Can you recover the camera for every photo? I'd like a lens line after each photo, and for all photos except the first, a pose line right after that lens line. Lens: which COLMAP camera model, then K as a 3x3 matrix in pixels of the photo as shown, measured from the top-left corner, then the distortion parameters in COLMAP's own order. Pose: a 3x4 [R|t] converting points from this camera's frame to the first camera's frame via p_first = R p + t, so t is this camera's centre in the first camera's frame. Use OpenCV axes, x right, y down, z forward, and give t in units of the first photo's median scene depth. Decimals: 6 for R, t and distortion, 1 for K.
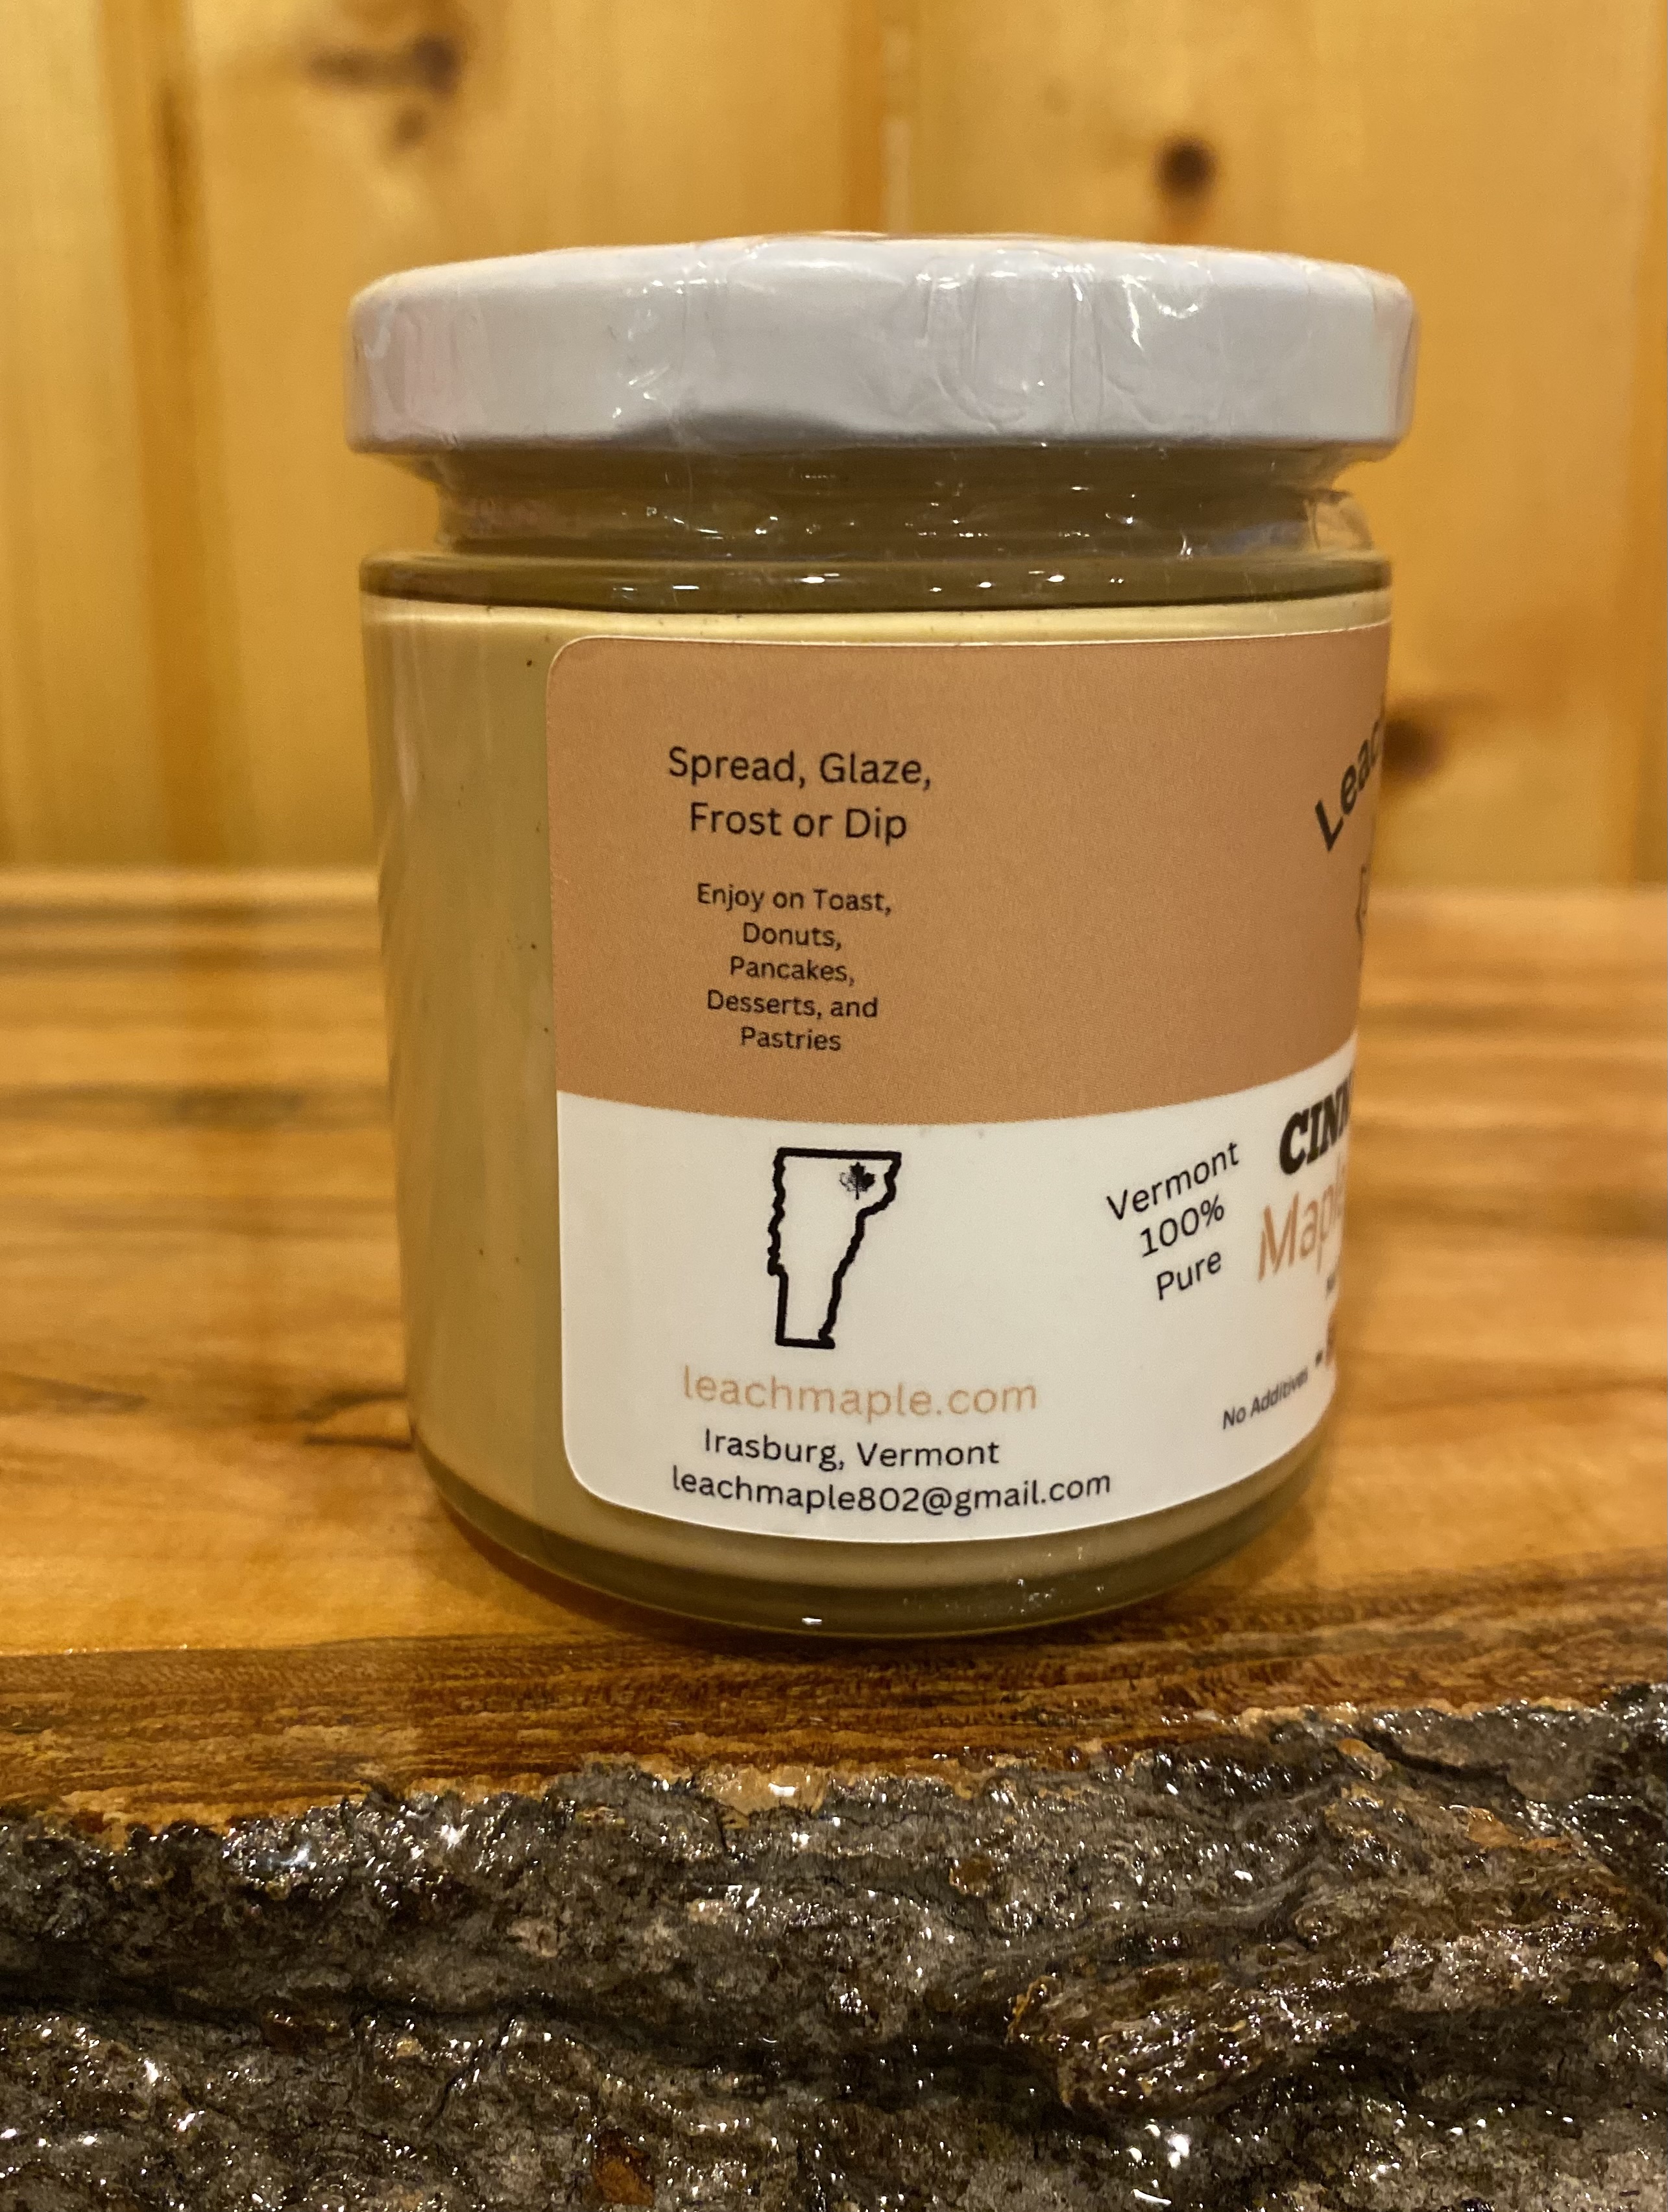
lens RADIAL K [[2071.6, 0, 754.6], [0, 2071.6, 1053.8], [0, 0, 1]] dist [-0.031692, 0.007722]
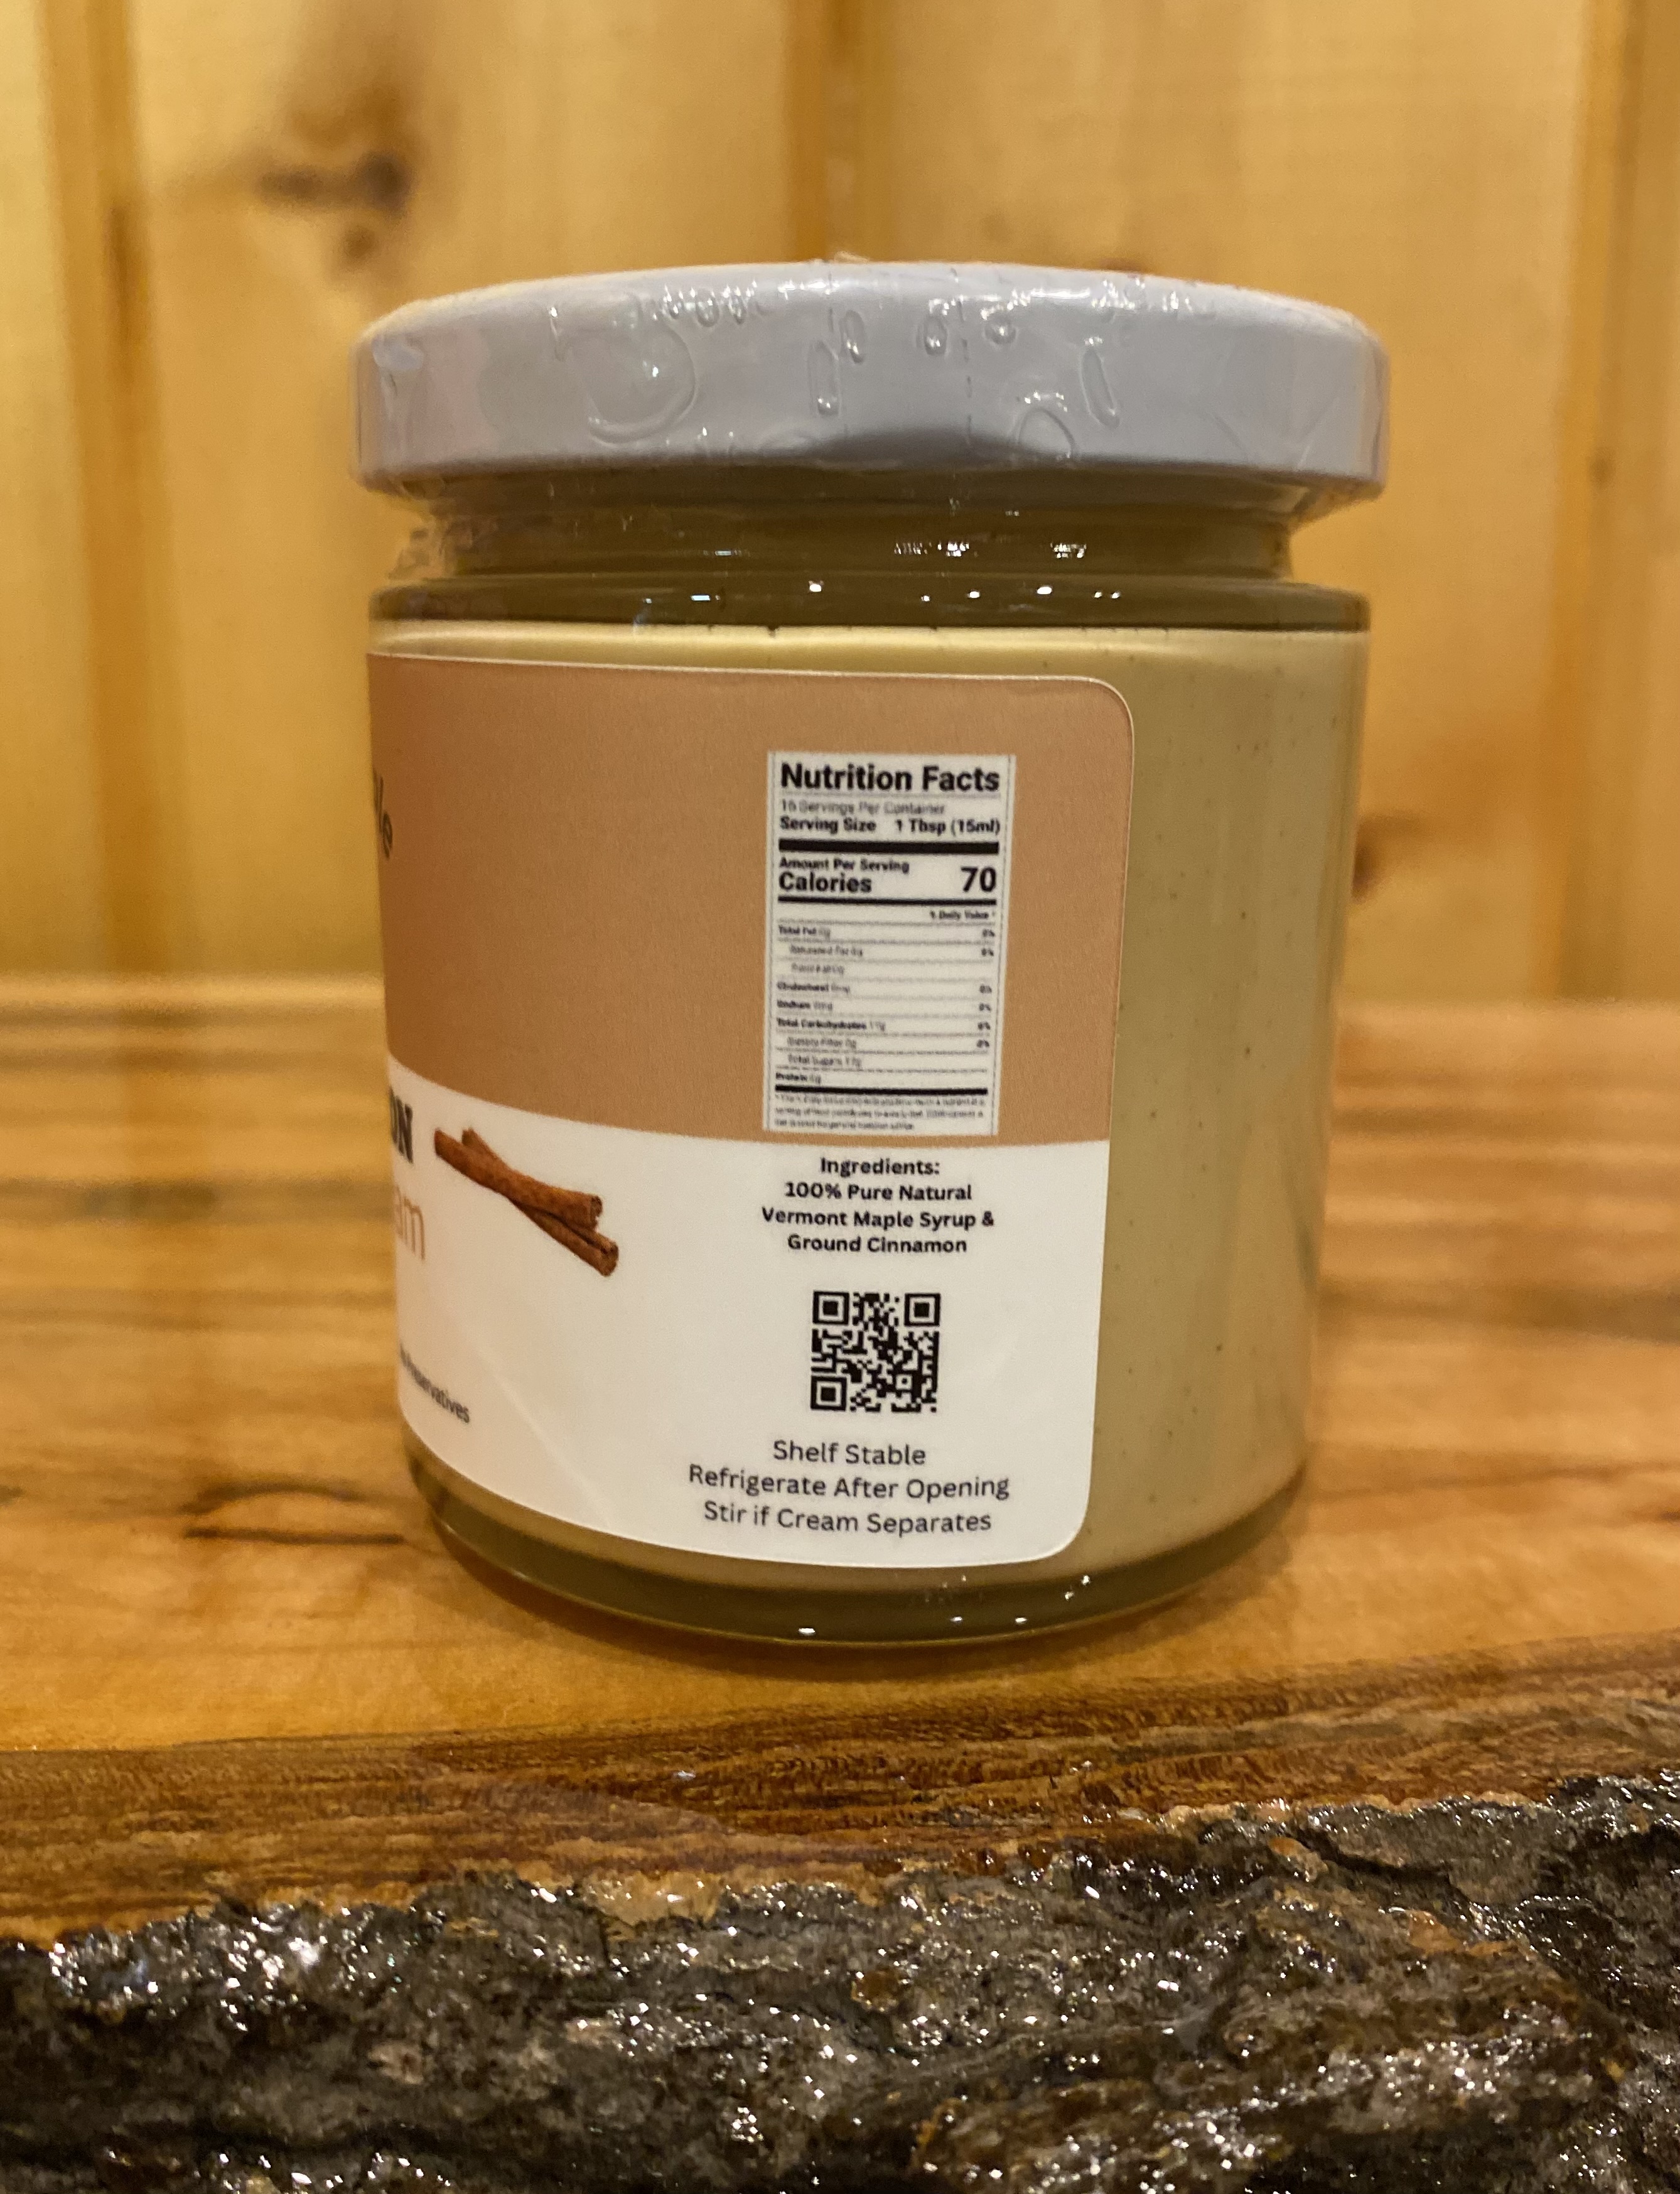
lens RADIAL K [[2005.8, 0, 789.0], [0, 2005.8, 1137.9], [0, 0, 1]] dist [-0.044700, 0.030763]
pose [[0.999317, 0.004061, 0.036730, 0.031205], [-0.003081, 0.999638, -0.026714, 0.040968], [-0.036825, 0.026583, 0.998968, 0.099235]]
